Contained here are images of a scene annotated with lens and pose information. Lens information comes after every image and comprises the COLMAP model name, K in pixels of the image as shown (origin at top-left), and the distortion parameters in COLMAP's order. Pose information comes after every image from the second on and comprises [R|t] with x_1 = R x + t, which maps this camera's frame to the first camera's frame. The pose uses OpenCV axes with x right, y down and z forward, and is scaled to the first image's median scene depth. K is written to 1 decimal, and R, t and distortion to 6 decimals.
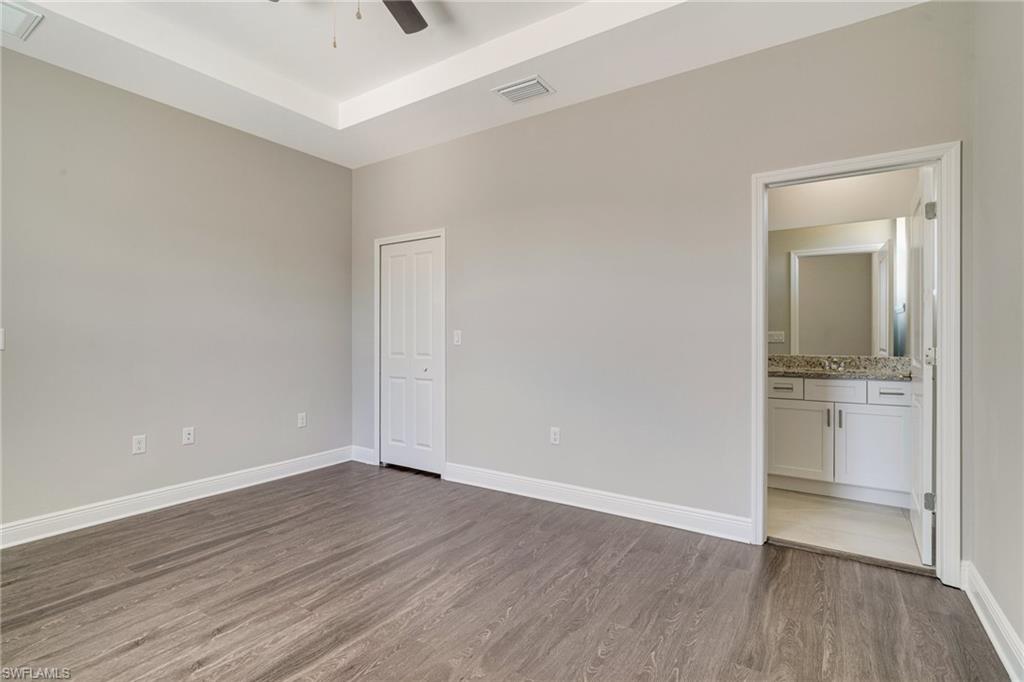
lens RADIAL K [[485.7, 0, 517.2], [0, 485.7, 332.3], [0, 0, 1]] dist [-0.018201, 0.007389]
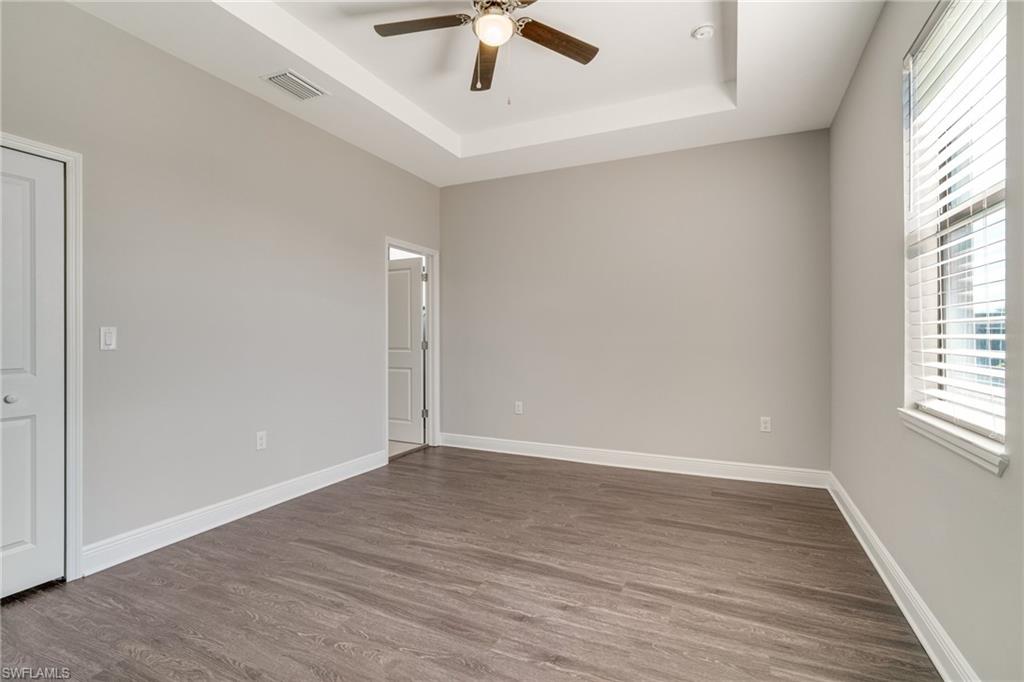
lens RADIAL K [[485.7, 0, 511.0], [0, 485.7, 337.2], [0, 0, 1]] dist [-0.018201, 0.007389]
pose [[-0.137377, -0.005160, 0.990505, -1.368027], [-0.003977, 0.999981, 0.004658, 0.015246], [-0.990511, -0.003299, -0.137395, 0.978297]]
